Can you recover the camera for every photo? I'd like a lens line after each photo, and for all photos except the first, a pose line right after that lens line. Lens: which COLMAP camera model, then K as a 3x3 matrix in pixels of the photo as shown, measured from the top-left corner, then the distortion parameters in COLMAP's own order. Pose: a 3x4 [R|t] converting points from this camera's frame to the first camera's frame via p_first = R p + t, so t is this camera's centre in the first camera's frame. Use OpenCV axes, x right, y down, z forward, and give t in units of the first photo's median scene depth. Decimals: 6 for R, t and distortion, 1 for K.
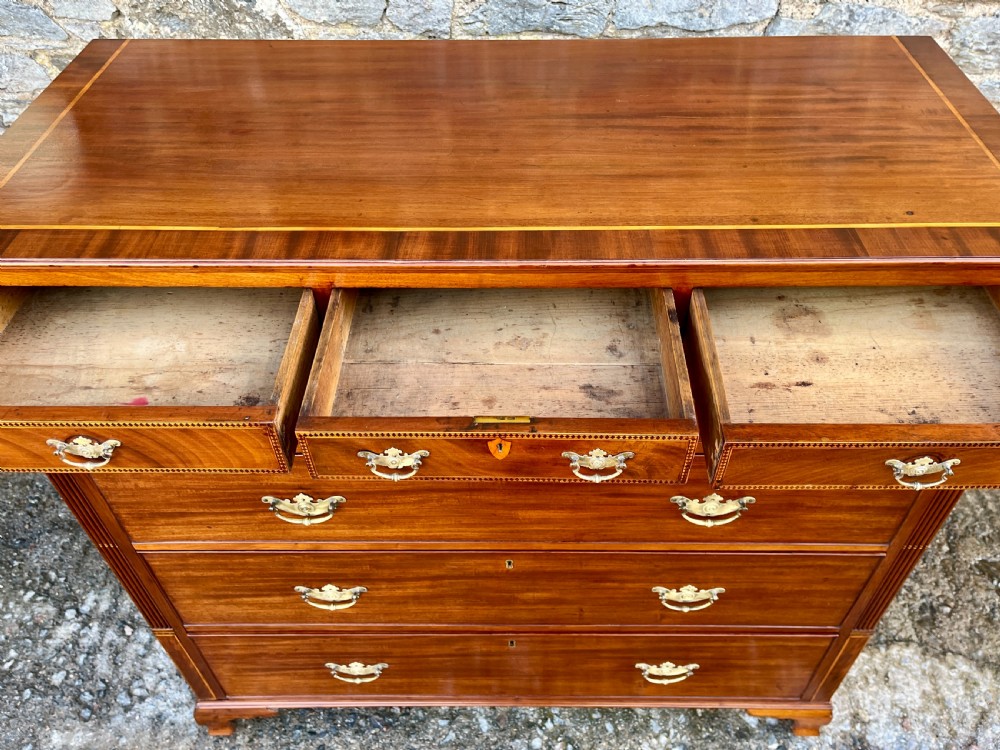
lens RADIAL K [[768.3, 0, 505.1], [0, 768.3, 349.3], [0, 0, 1]] dist [0.045936, -0.049762]
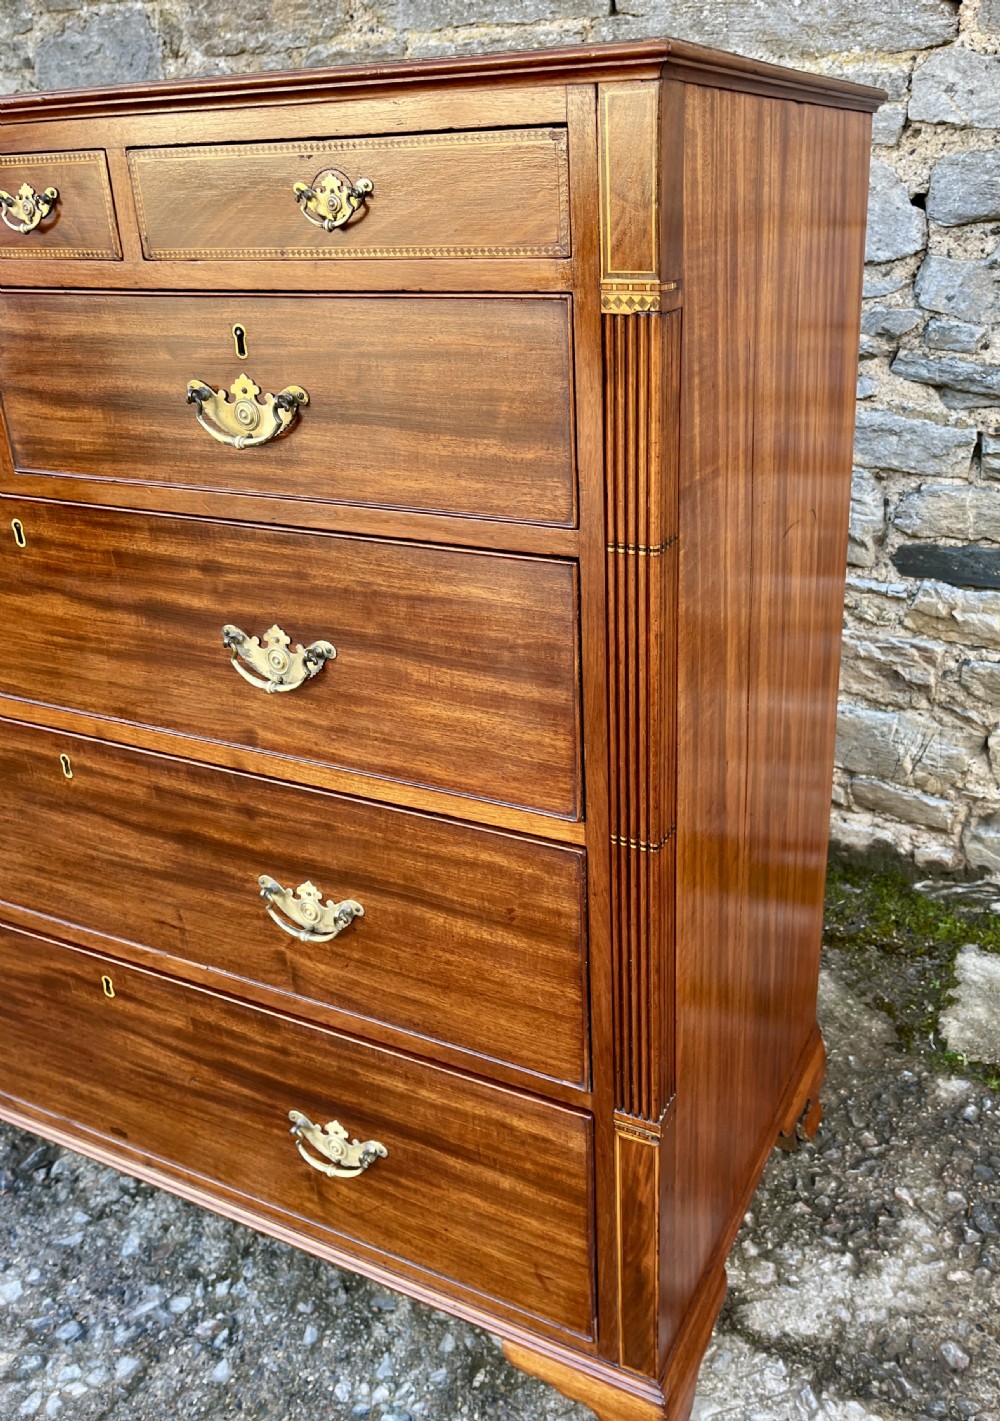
lens RADIAL K [[1174.5, 0, 565.3], [0, 1174.5, 651.0], [0, 0, 1]] dist [0.080660, -0.111597]
pose [[0.901854, 0.150247, -0.405074, 0.707453], [-0.289732, 0.905830, -0.309076, 0.352315], [0.320490, 0.396104, 0.860458, 0.242707]]
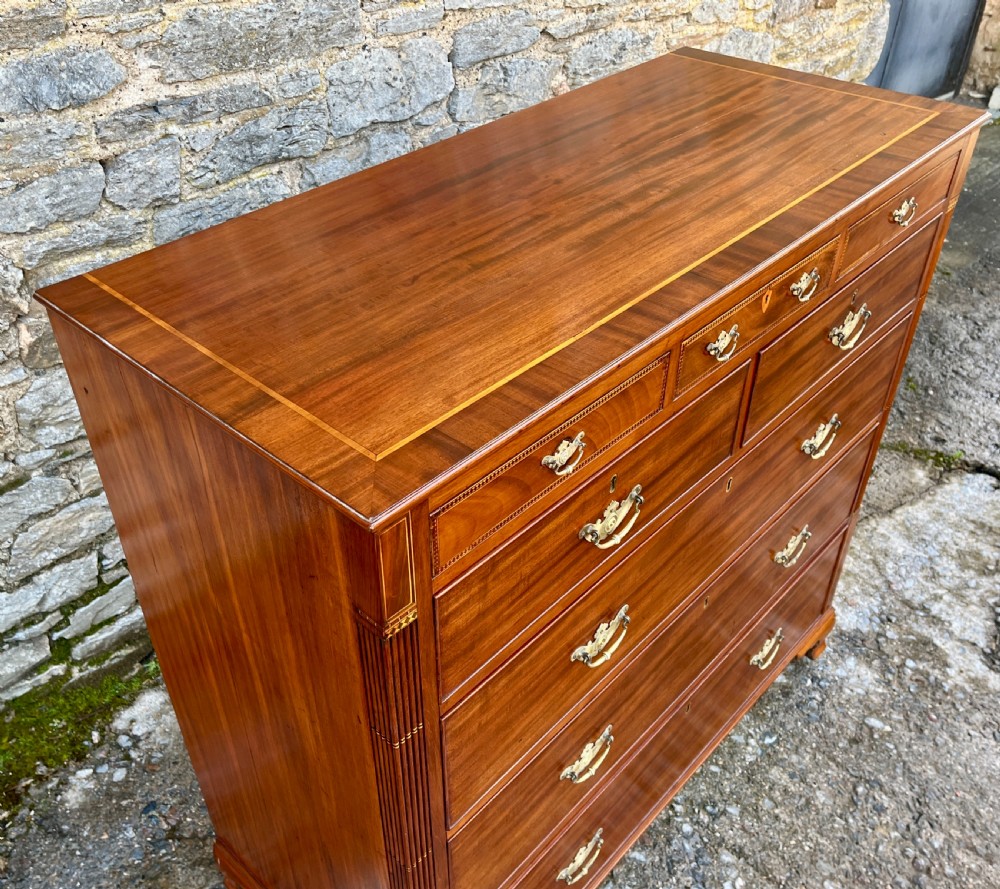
lens RADIAL K [[957.2, 0, 476.3], [0, 957.2, 447.8], [0, 0, 1]] dist [0.031937, 0.000000]
pose [[0.678138, -0.441116, 0.587832, -0.783967], [0.506090, 0.860270, 0.061719, -0.111477], [-0.532919, 0.255642, 0.806626, 0.103634]]
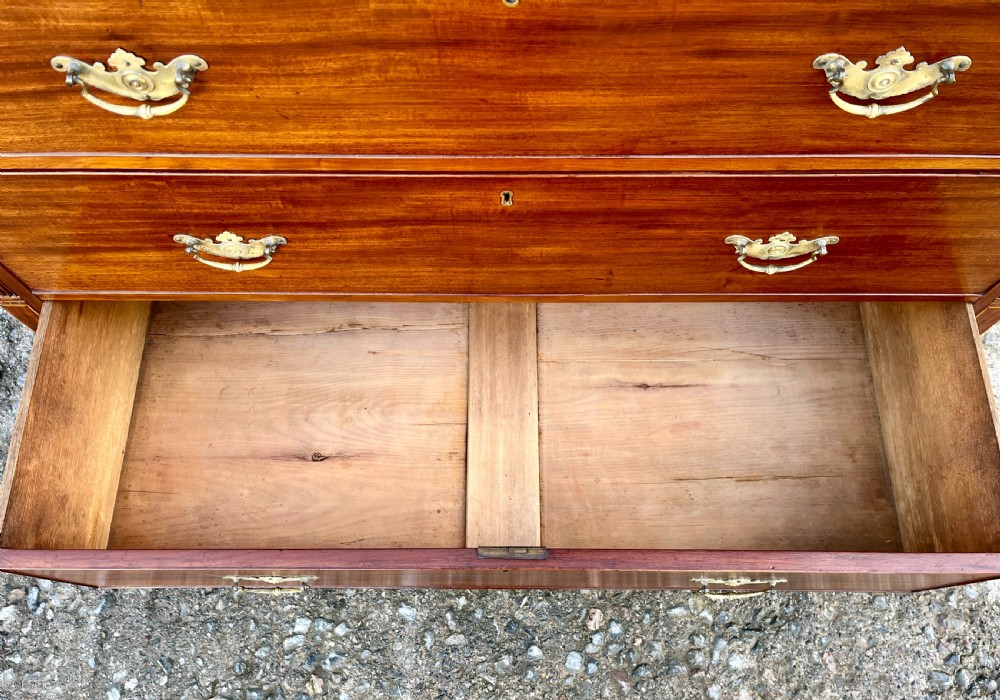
lens RADIAL K [[754.3, 0, 489.8], [0, 754.3, 352.8], [0, 0, 1]] dist [0.048688, -0.045882]
pose [[0.999983, -0.000626, 0.005883, -0.011156], [-0.001702, 0.921876, 0.387482, 0.147989], [-0.005666, -0.387485, 0.921858, 0.367501]]
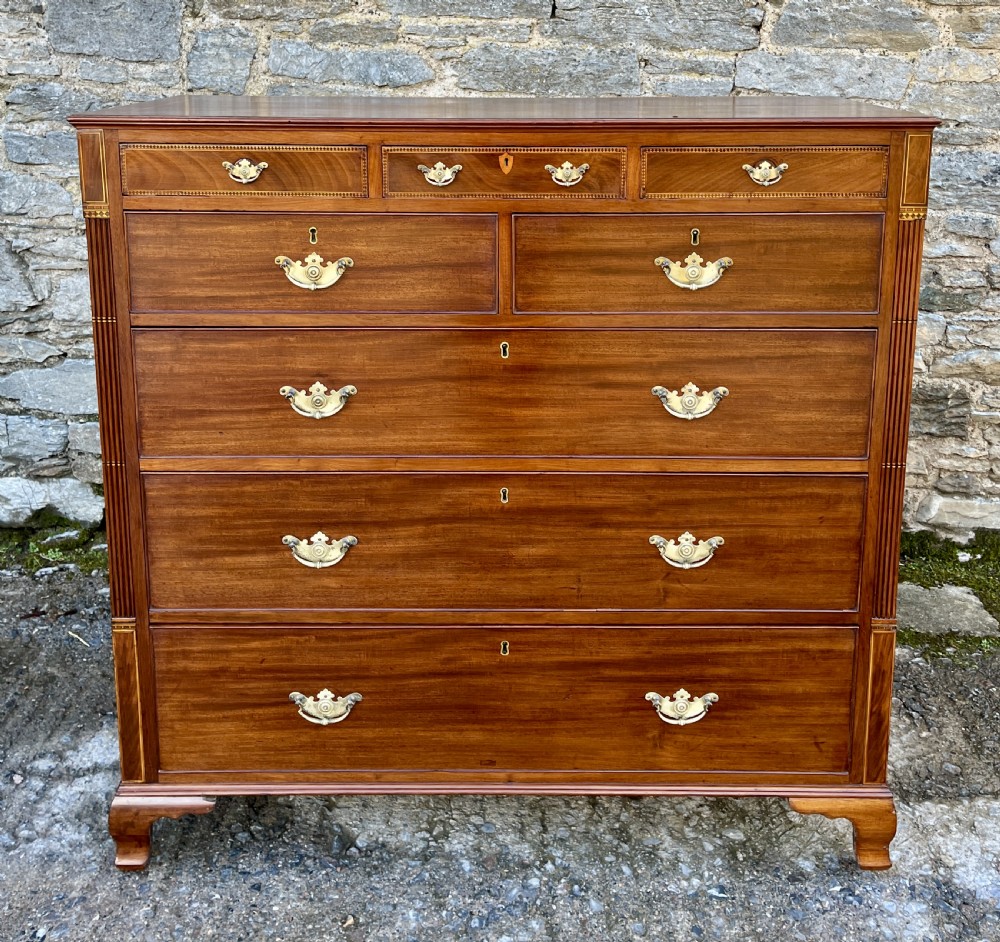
lens RADIAL K [[1120.4, 0, 508.0], [0, 1120.4, 252.4], [0, 0, 1]] dist [0.026154, 0.000000]
pose [[0.999796, 0.017269, 0.010461, -0.010030], [-0.008921, 0.842624, -0.538429, 0.751951], [-0.018113, 0.538226, 0.842606, -0.384385]]
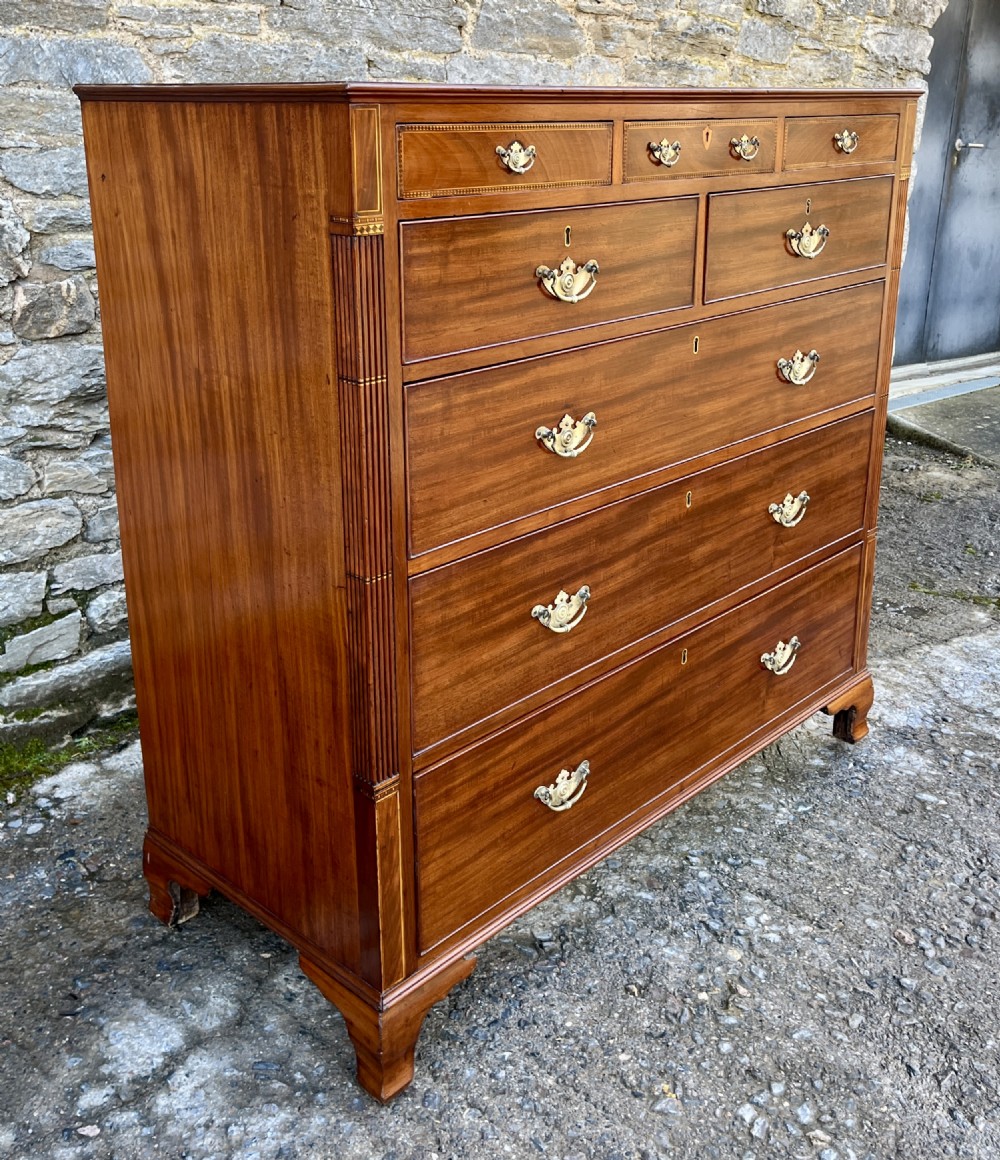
lens RADIAL K [[1217.7, 0, 502.3], [0, 1217.7, 454.0], [0, 0, 1]] dist [0.044099, 0.000000]
pose [[0.682391, -0.188700, 0.706212, -1.149339], [0.495523, 0.829665, -0.257123, 0.477373], [-0.537401, 0.525403, 0.659661, 0.082644]]
